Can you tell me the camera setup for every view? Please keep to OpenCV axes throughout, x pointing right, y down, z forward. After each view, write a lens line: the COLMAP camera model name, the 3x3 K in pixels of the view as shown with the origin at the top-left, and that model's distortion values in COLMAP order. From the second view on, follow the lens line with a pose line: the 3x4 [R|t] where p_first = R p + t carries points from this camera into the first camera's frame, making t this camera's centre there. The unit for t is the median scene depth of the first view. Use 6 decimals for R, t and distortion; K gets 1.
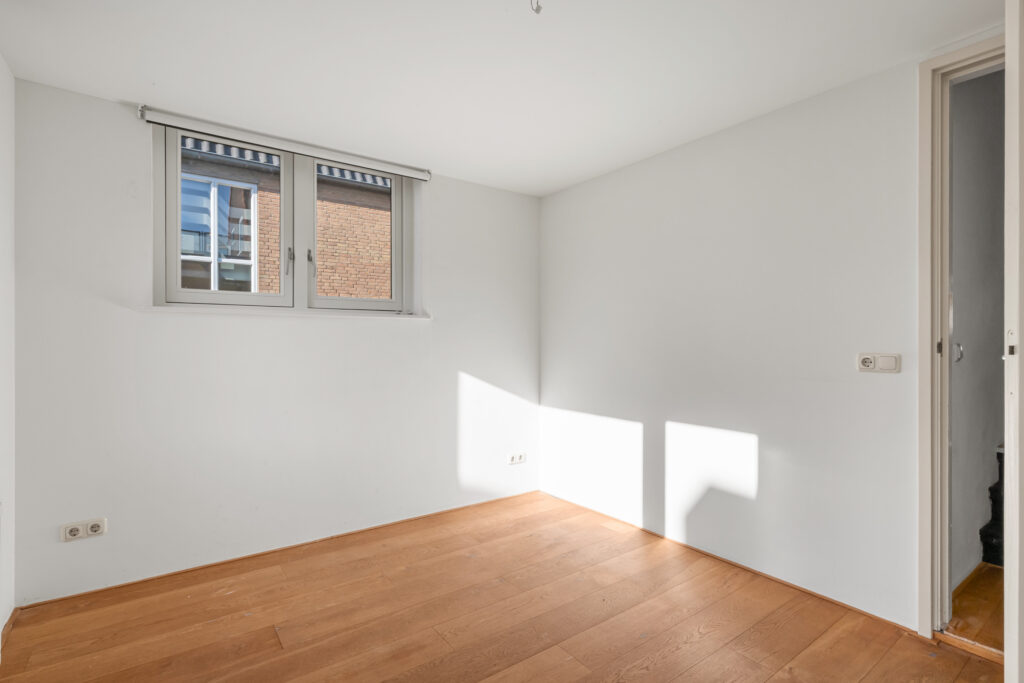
lens RADIAL K [[494.0, 0, 509.6], [0, 494.0, 340.7], [0, 0, 1]] dist [-0.001108, 0.000819]
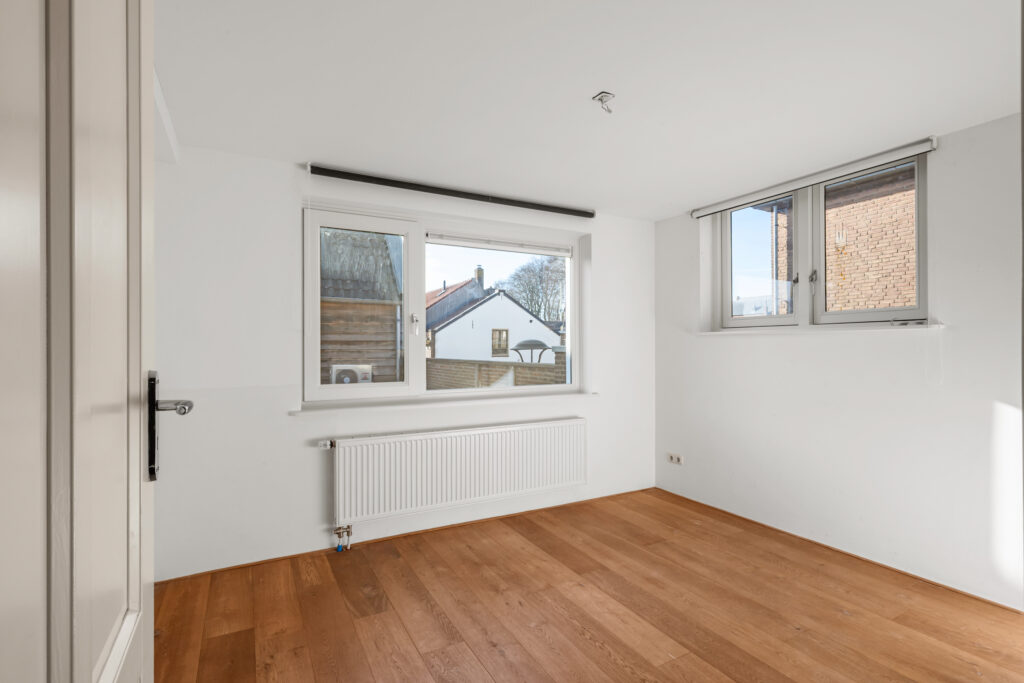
lens RADIAL K [[494.0, 0, 509.6], [0, 494.0, 340.7], [0, 0, 1]] dist [-0.001108, 0.000819]
pose [[-0.139206, -0.014744, -0.990154, 0.819081], [0.001749, 0.999884, -0.015135, -0.016244], [0.990262, -0.003838, -0.139164, 0.533160]]
